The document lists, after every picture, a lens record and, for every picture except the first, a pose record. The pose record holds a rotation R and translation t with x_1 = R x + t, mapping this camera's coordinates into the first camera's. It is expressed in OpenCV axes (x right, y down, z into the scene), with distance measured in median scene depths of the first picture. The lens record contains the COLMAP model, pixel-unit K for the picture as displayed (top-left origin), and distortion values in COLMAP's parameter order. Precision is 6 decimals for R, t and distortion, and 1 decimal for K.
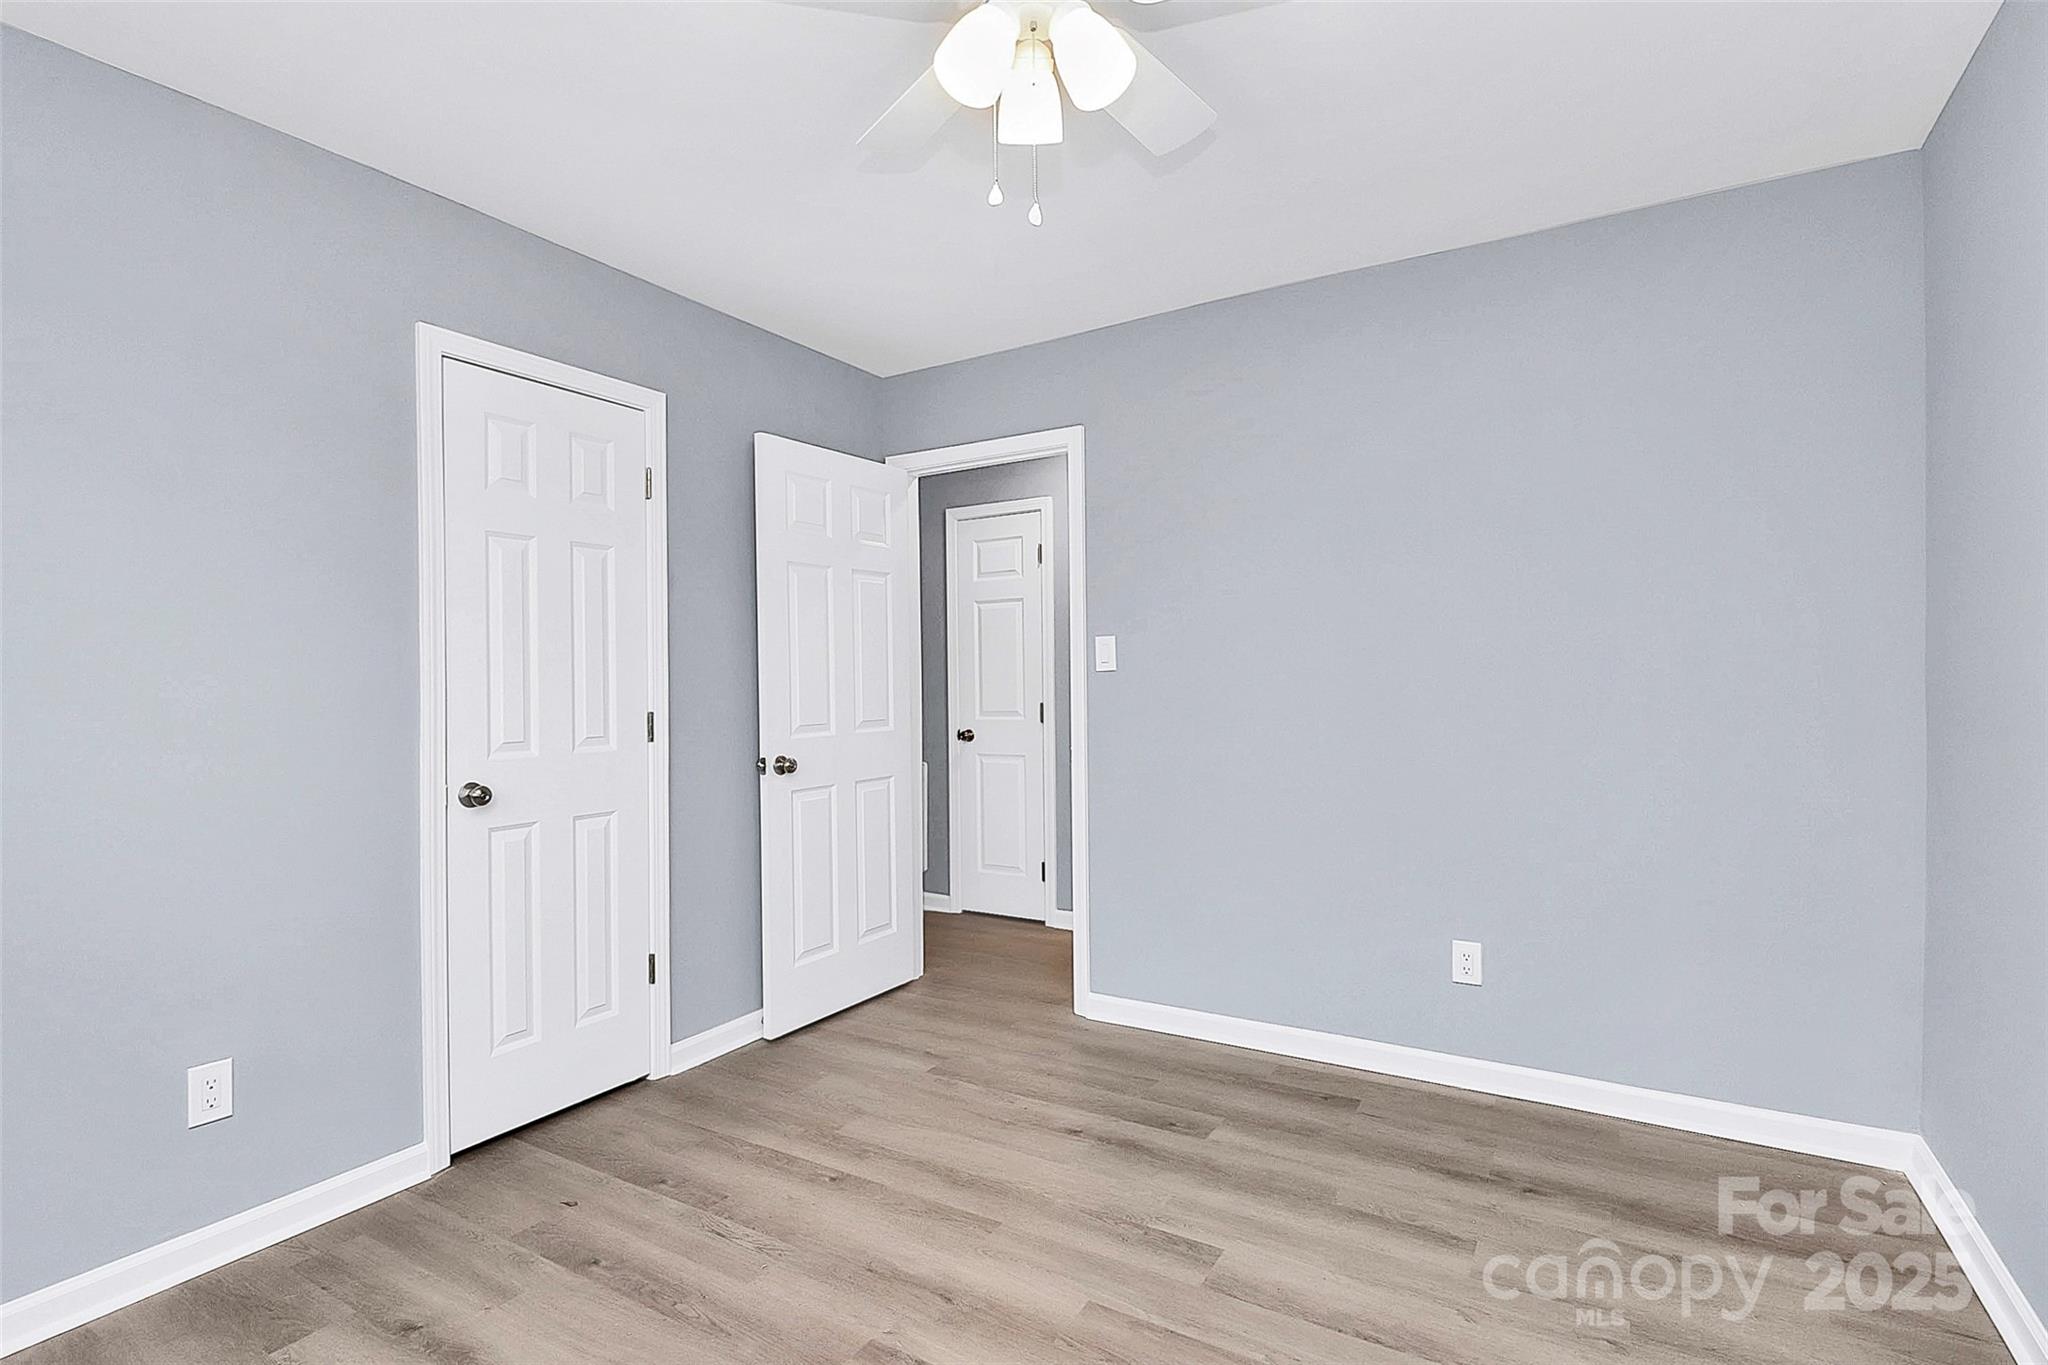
lens RADIAL K [[969.5, 0, 1031.7], [0, 969.5, 682.3], [0, 0, 1]] dist [-0.014570, -0.000700]
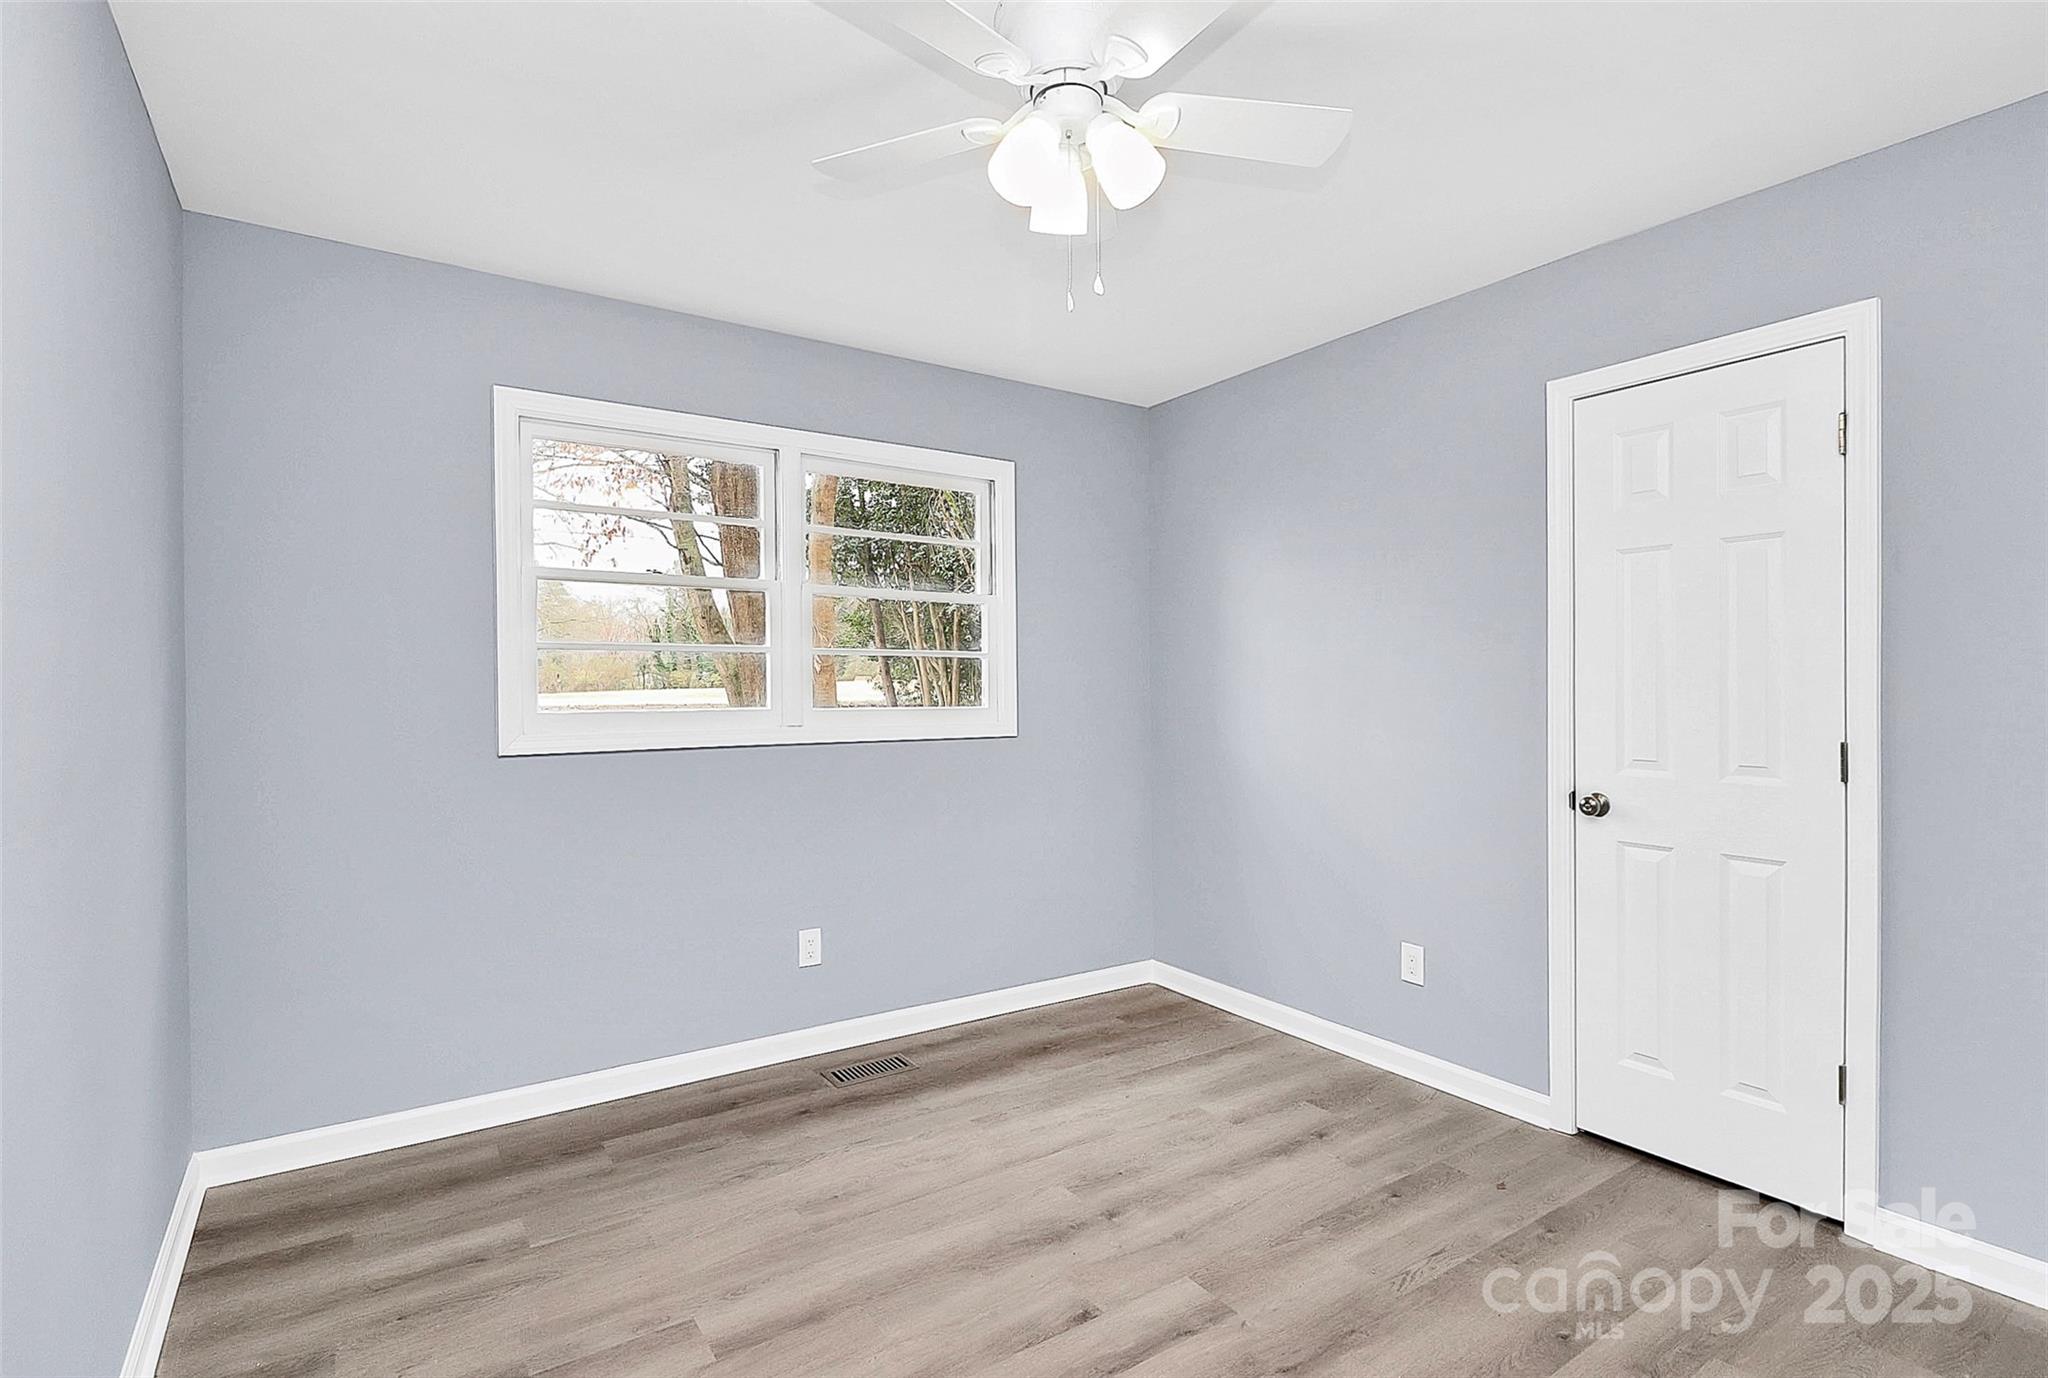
lens RADIAL K [[993.7, 0, 1028.7], [0, 993.7, 696.0], [0, 0, 1]] dist [-0.001496, -0.000341]
pose [[-0.408231, 0.020776, -0.912642, 0.738932], [0.006515, 0.999782, 0.019846, -0.030854], [0.912855, 0.002156, -0.408277, 0.972108]]
